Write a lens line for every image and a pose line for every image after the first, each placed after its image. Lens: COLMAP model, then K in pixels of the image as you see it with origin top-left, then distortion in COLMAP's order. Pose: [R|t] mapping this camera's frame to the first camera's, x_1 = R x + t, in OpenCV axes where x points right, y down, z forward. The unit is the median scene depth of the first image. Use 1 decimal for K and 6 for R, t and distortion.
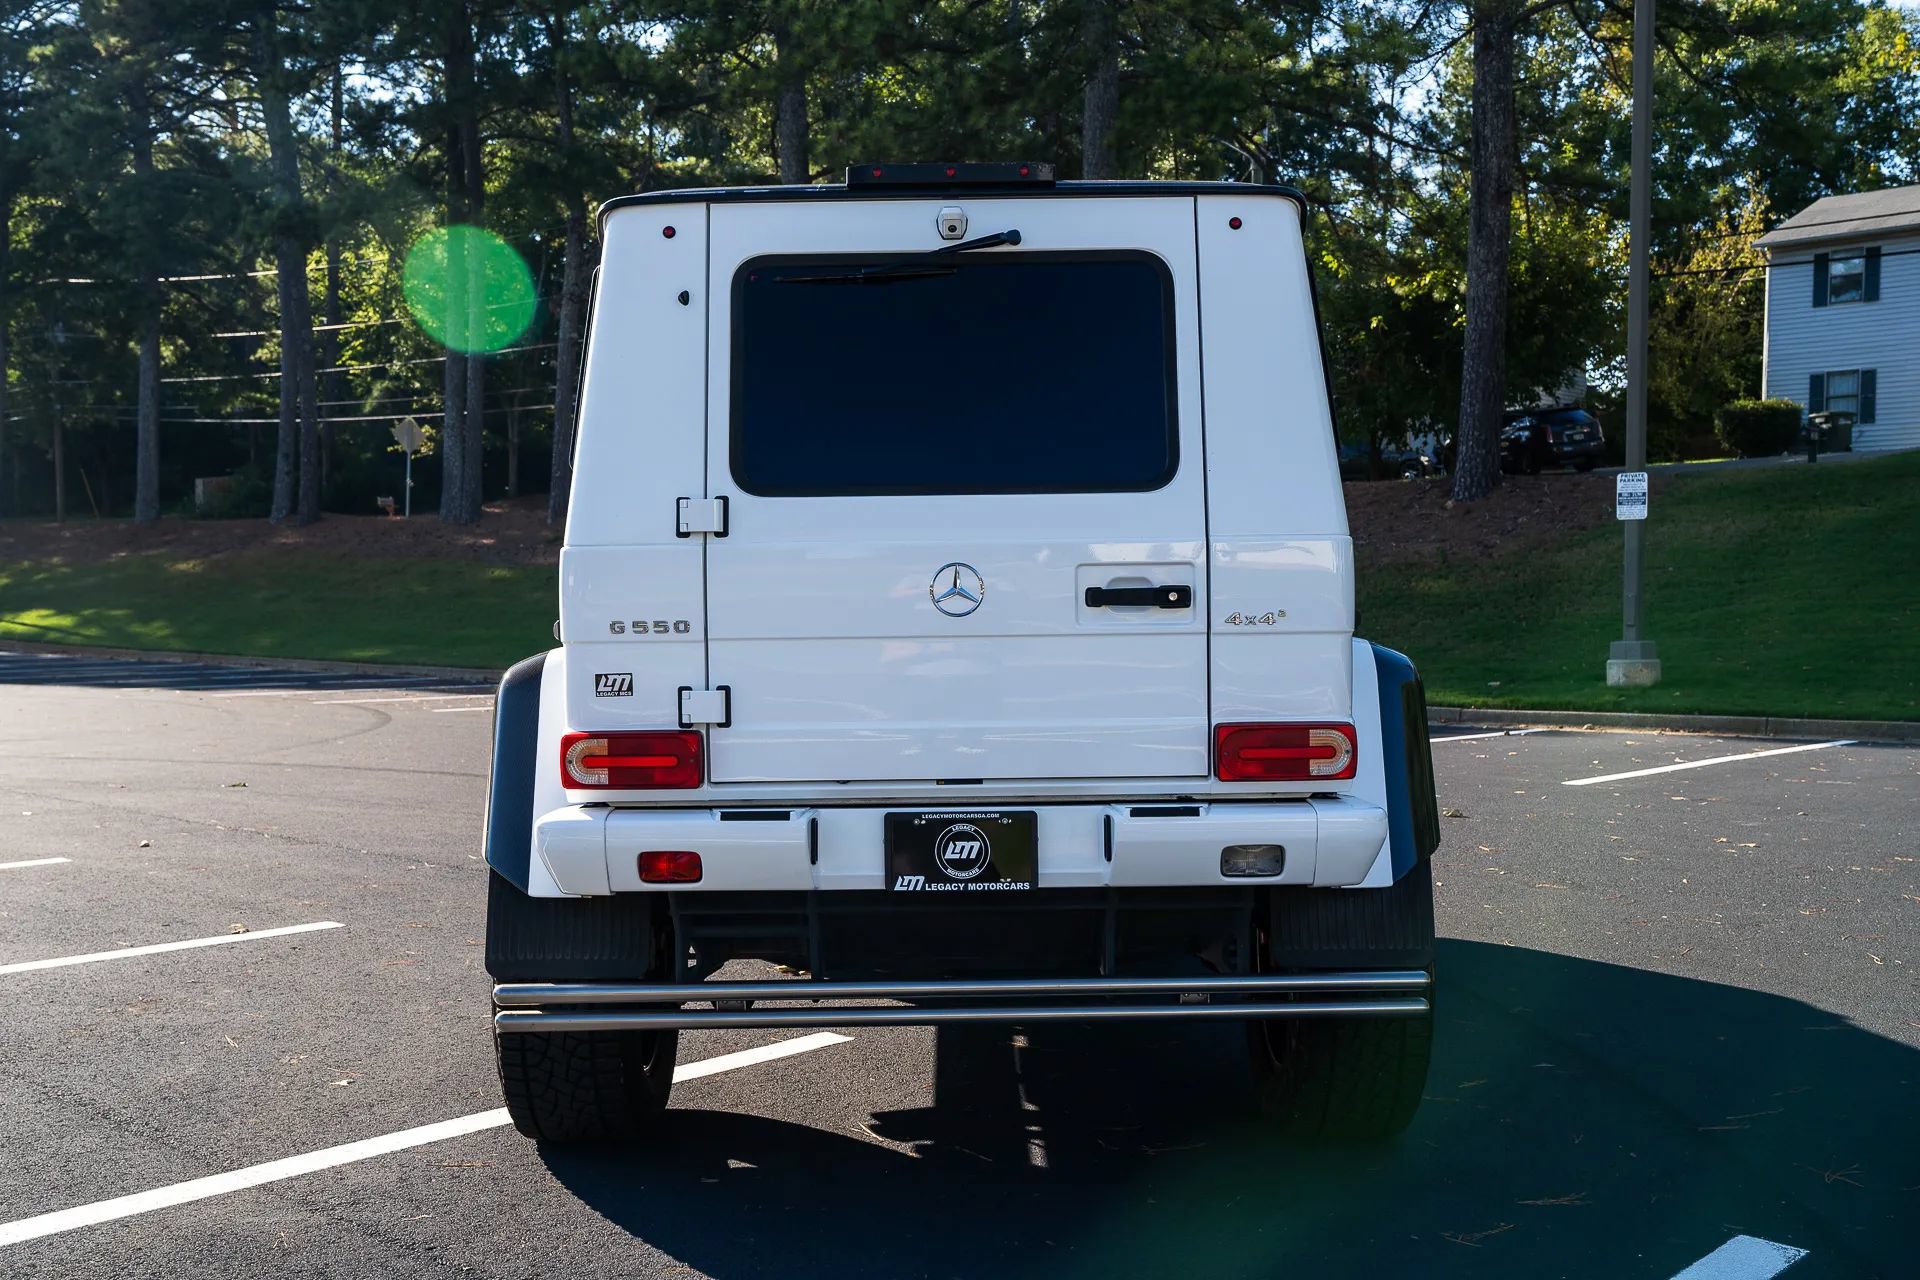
lens RADIAL K [[1903.1, 0, 948.2], [0, 1903.1, 658.8], [0, 0, 1]] dist [0.048233, 0.000000]
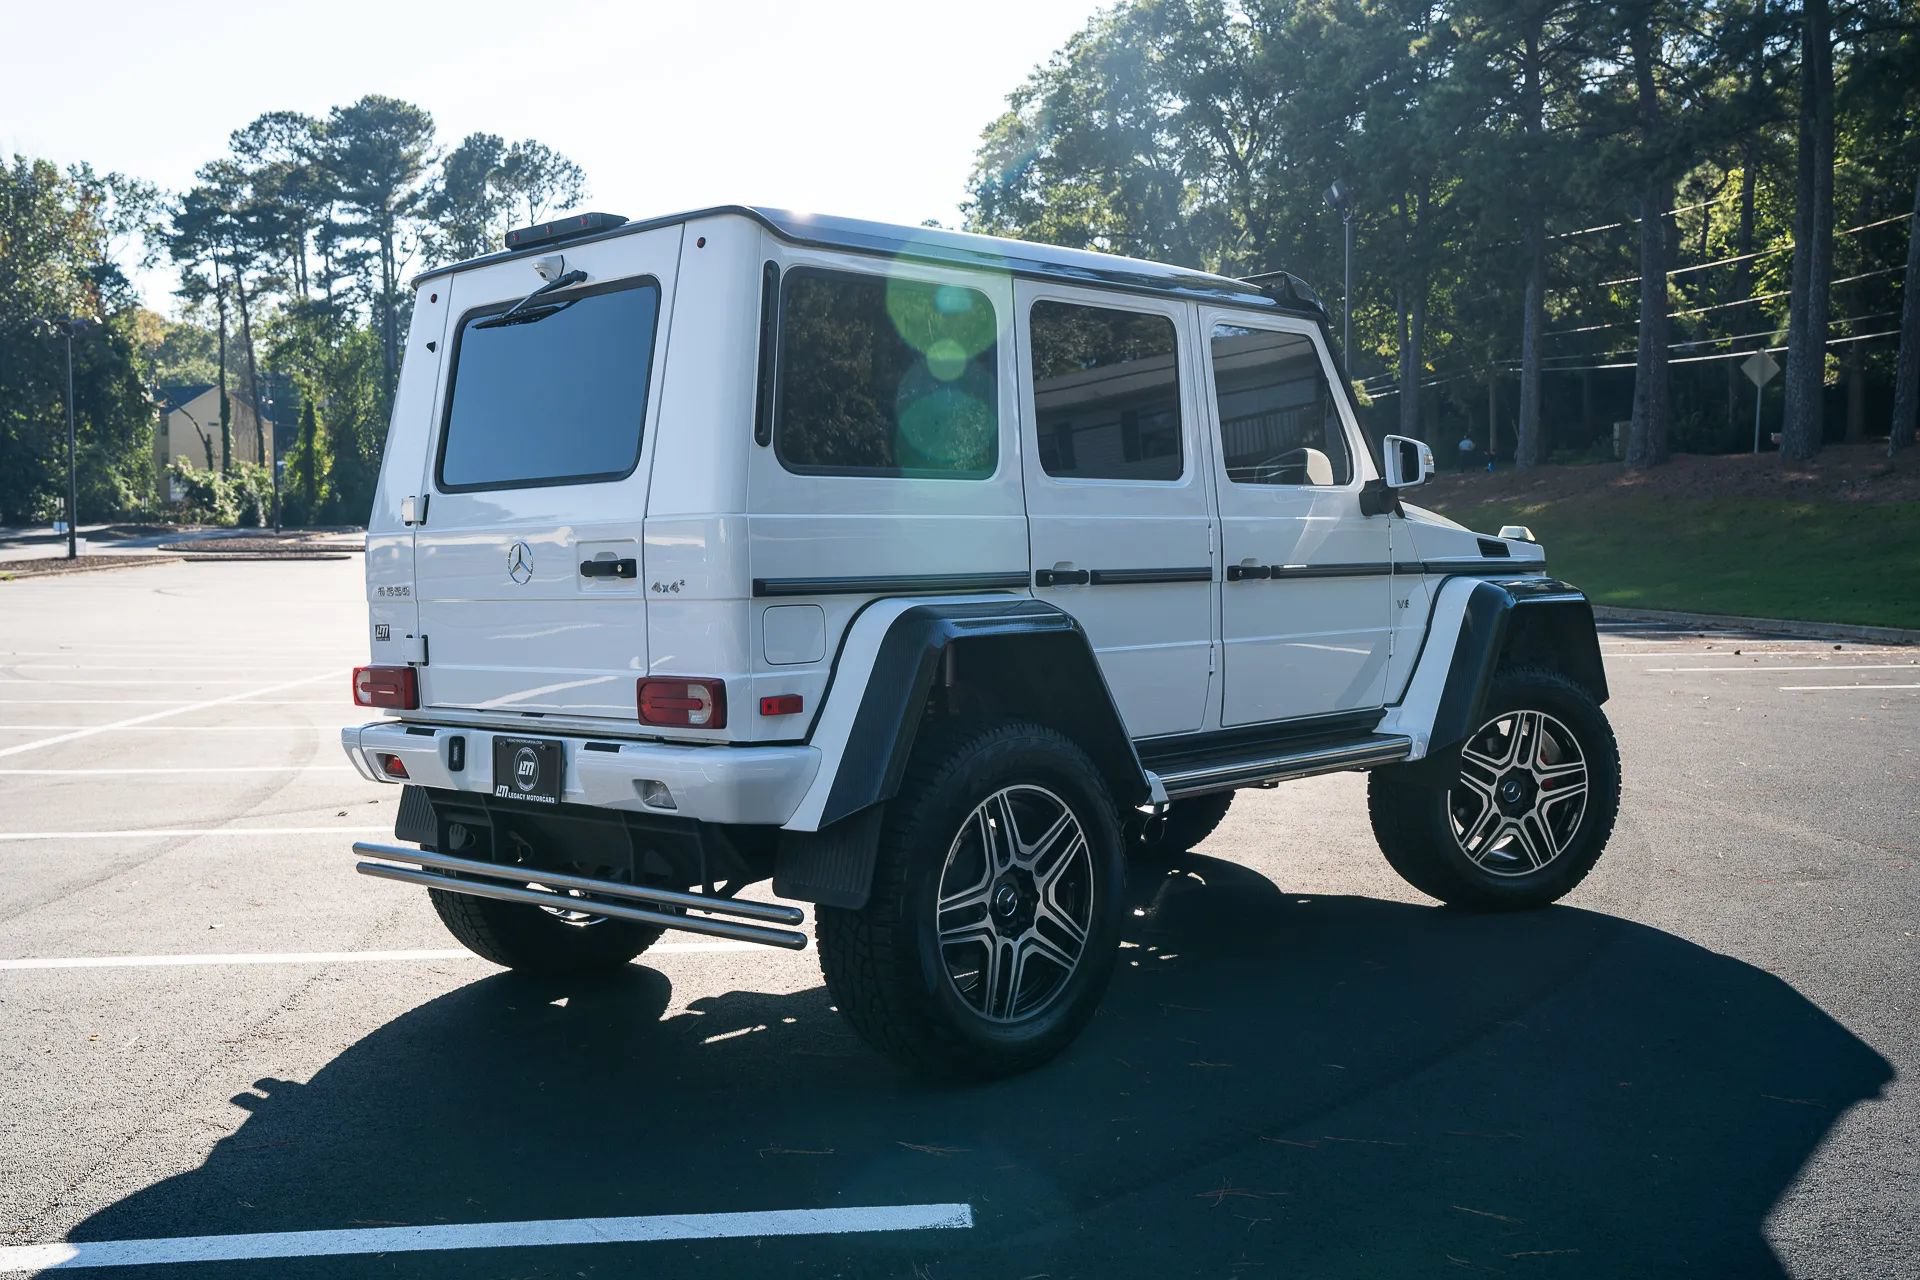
lens RADIAL K [[1903.1, 0, 946.3], [0, 1903.1, 640.9], [0, 0, 1]] dist [0.048233, 0.000000]
pose [[0.727442, 0.026491, -0.685658, 1.073095], [-0.011338, 0.999582, 0.026591, -0.020966], [0.686076, -0.011569, 0.727438, 0.267435]]
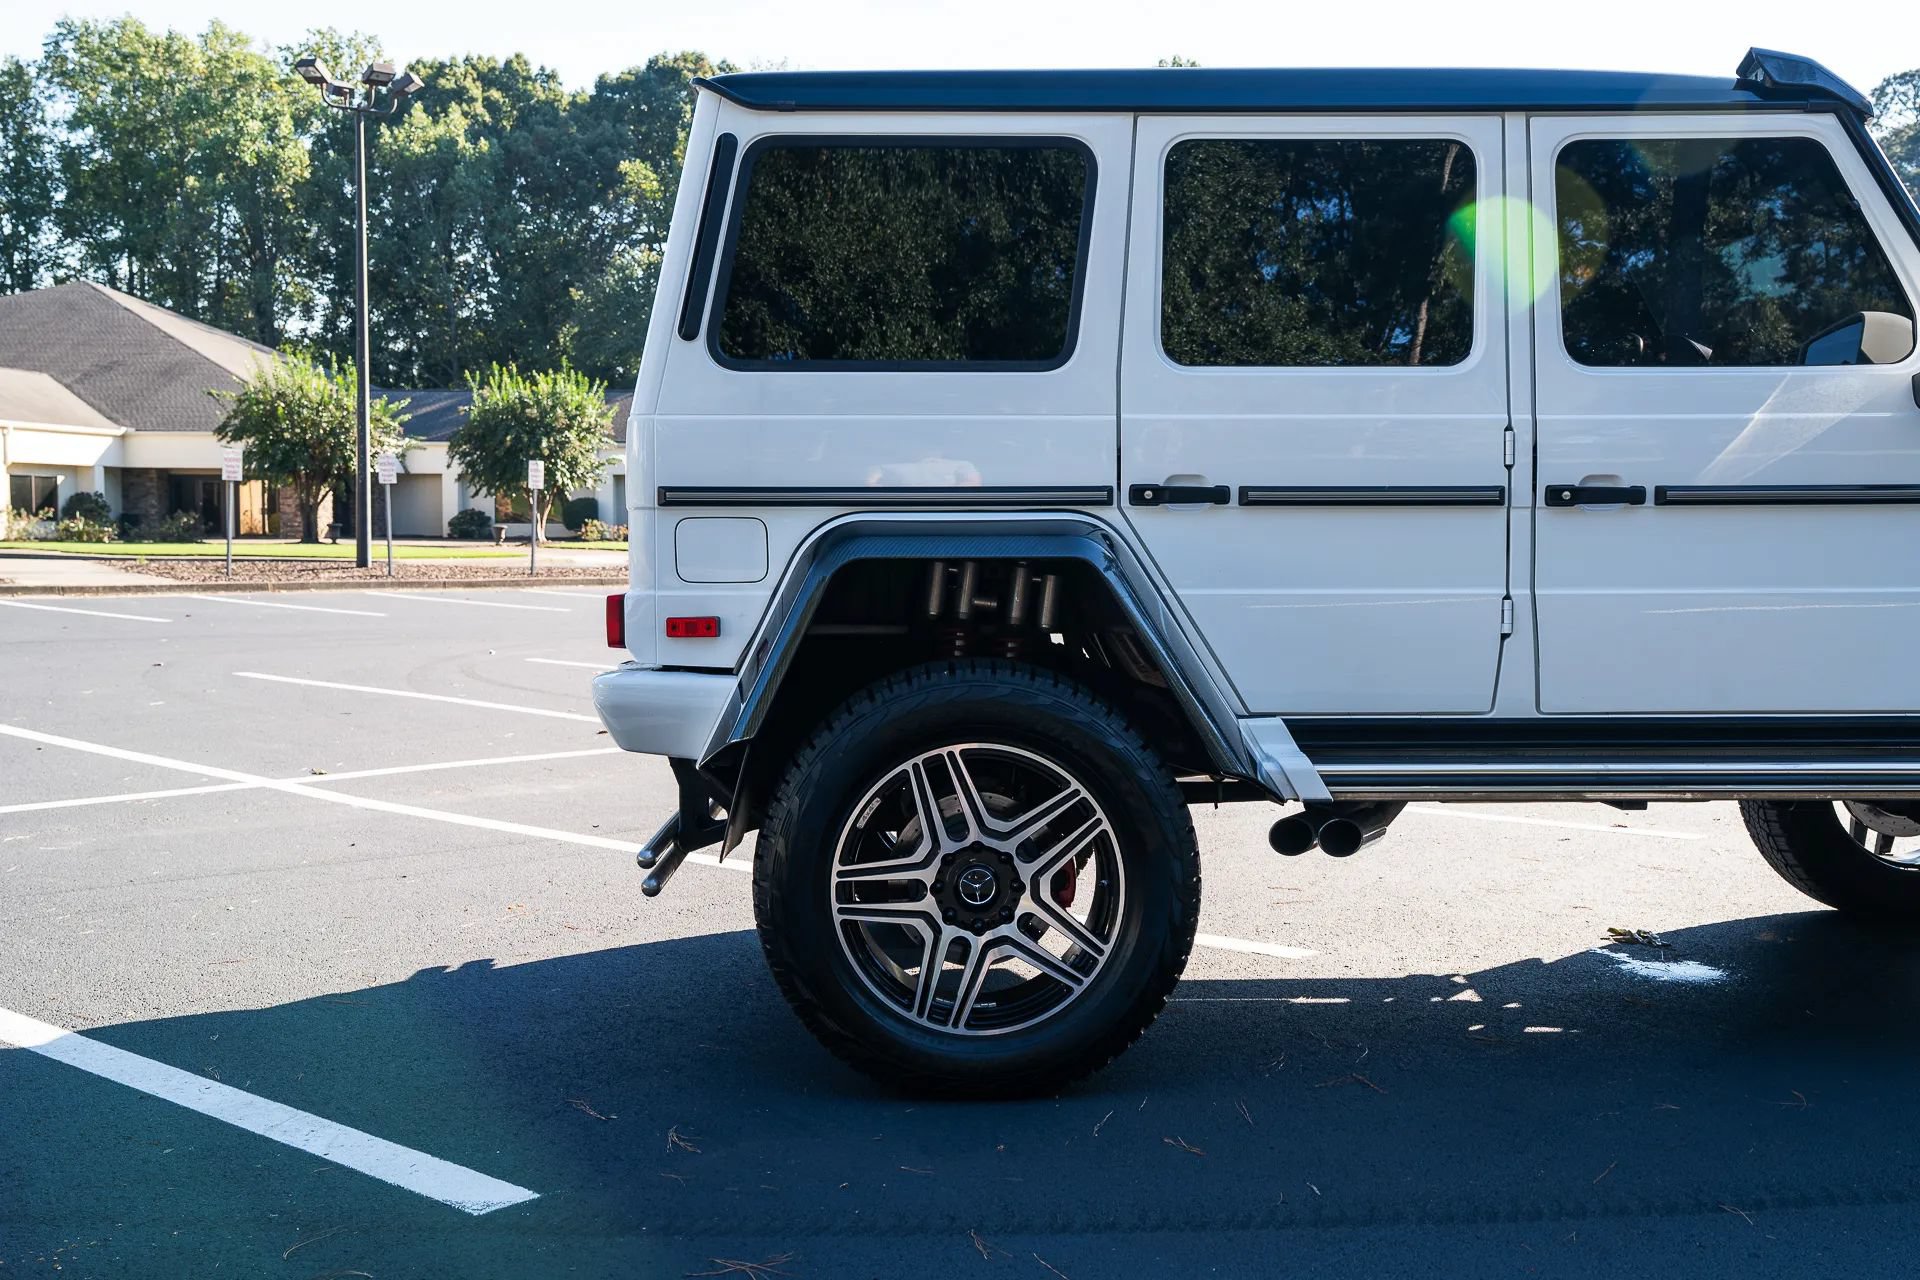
lens RADIAL K [[1903.1, 0, 960.7], [0, 1903.1, 646.1], [0, 0, 1]] dist [0.048233, 0.000000]
pose [[0.014096, 0.051057, -0.998596, 1.257304], [-0.029156, 0.998292, 0.050629, 0.002832], [0.999475, 0.028402, 0.015560, 1.160351]]
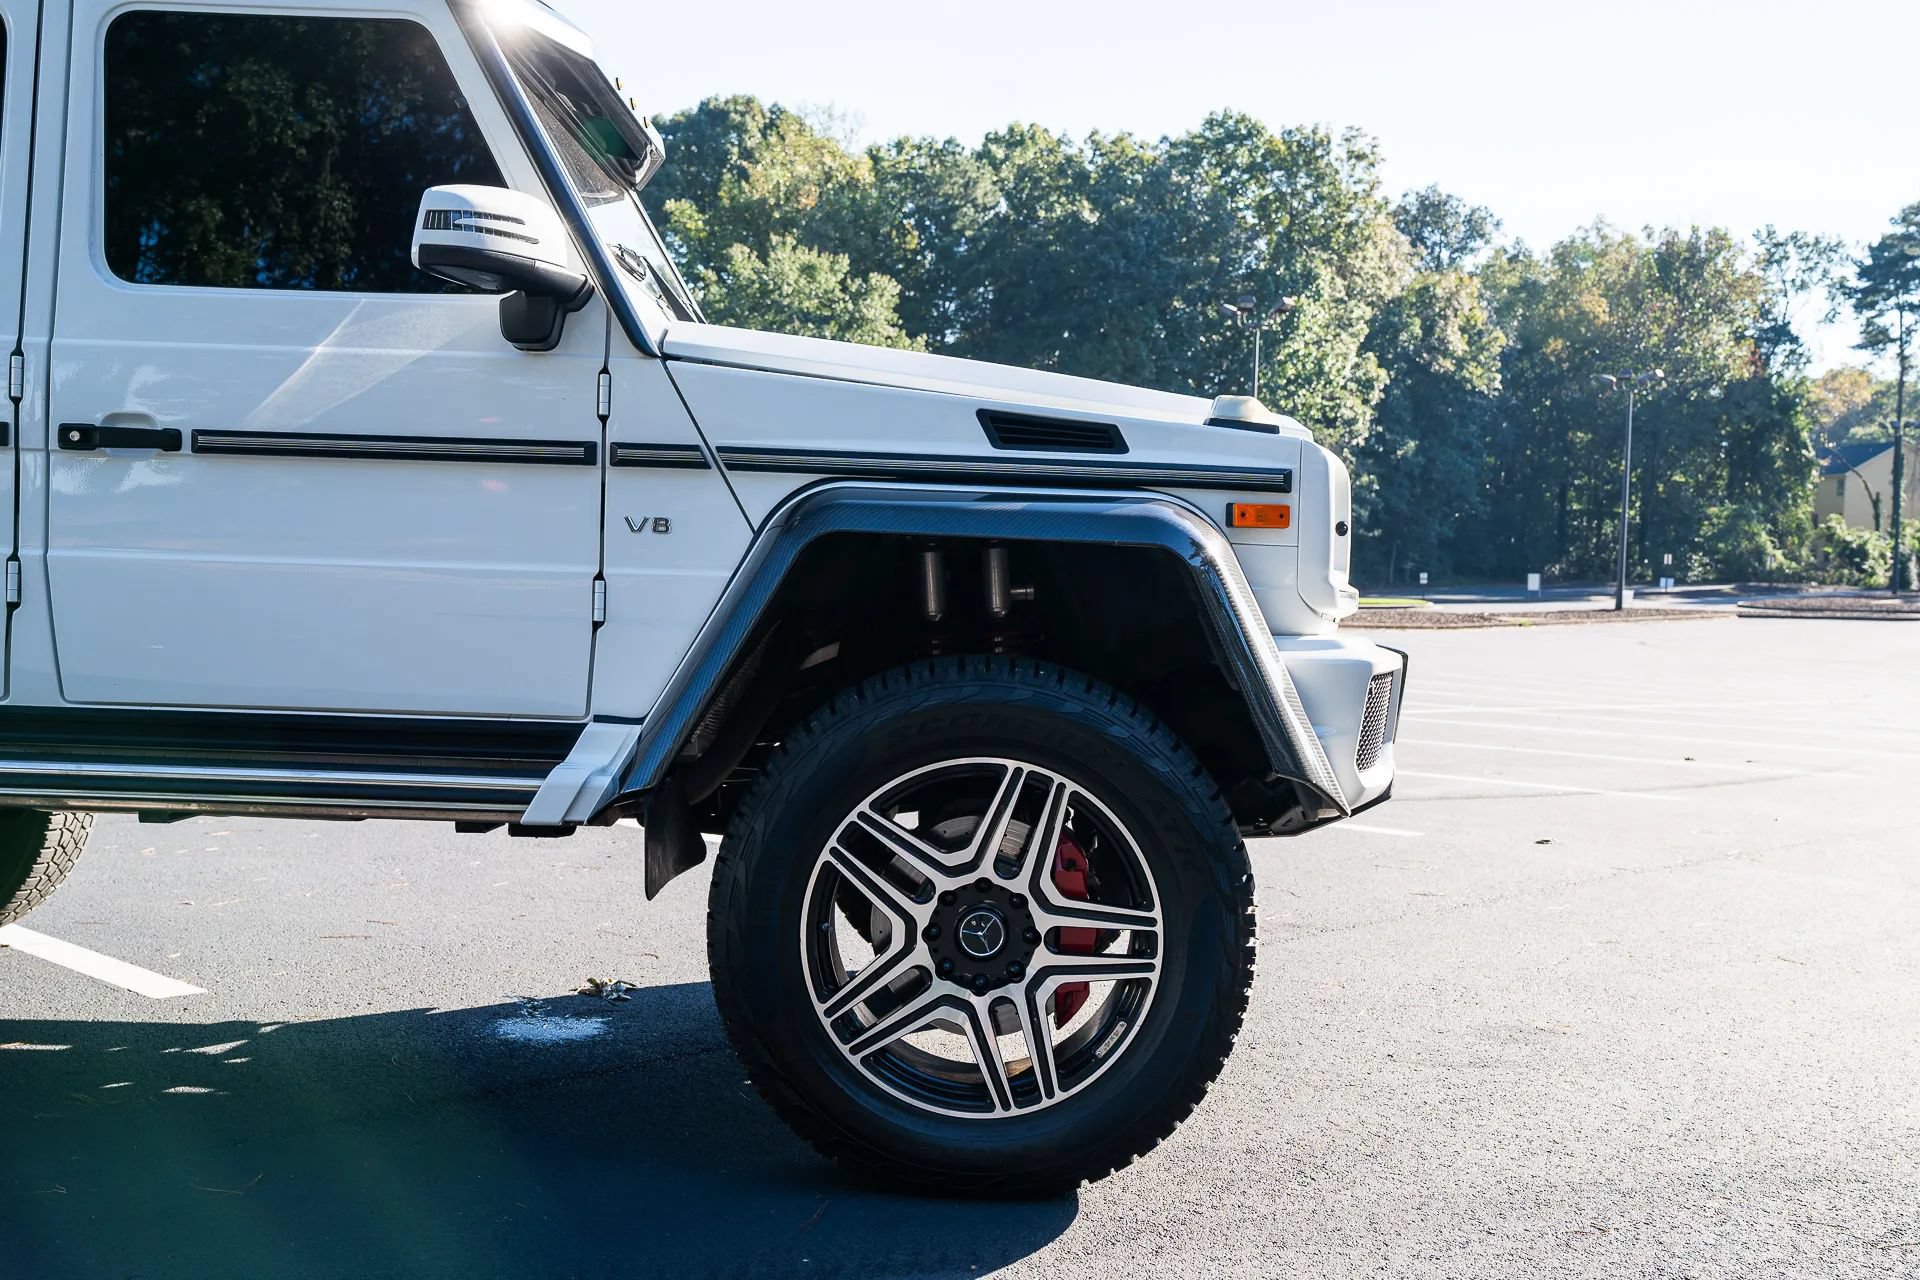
lens RADIAL K [[1903.1, 0, 942.5], [0, 1903.1, 638.7], [0, 0, 1]] dist [0.048233, 0.000000]
pose [[-0.037148, 0.021742, -0.999073, 1.065218], [-0.061871, 0.997795, 0.024015, 0.009778], [0.997393, 0.062705, -0.035721, 1.926000]]
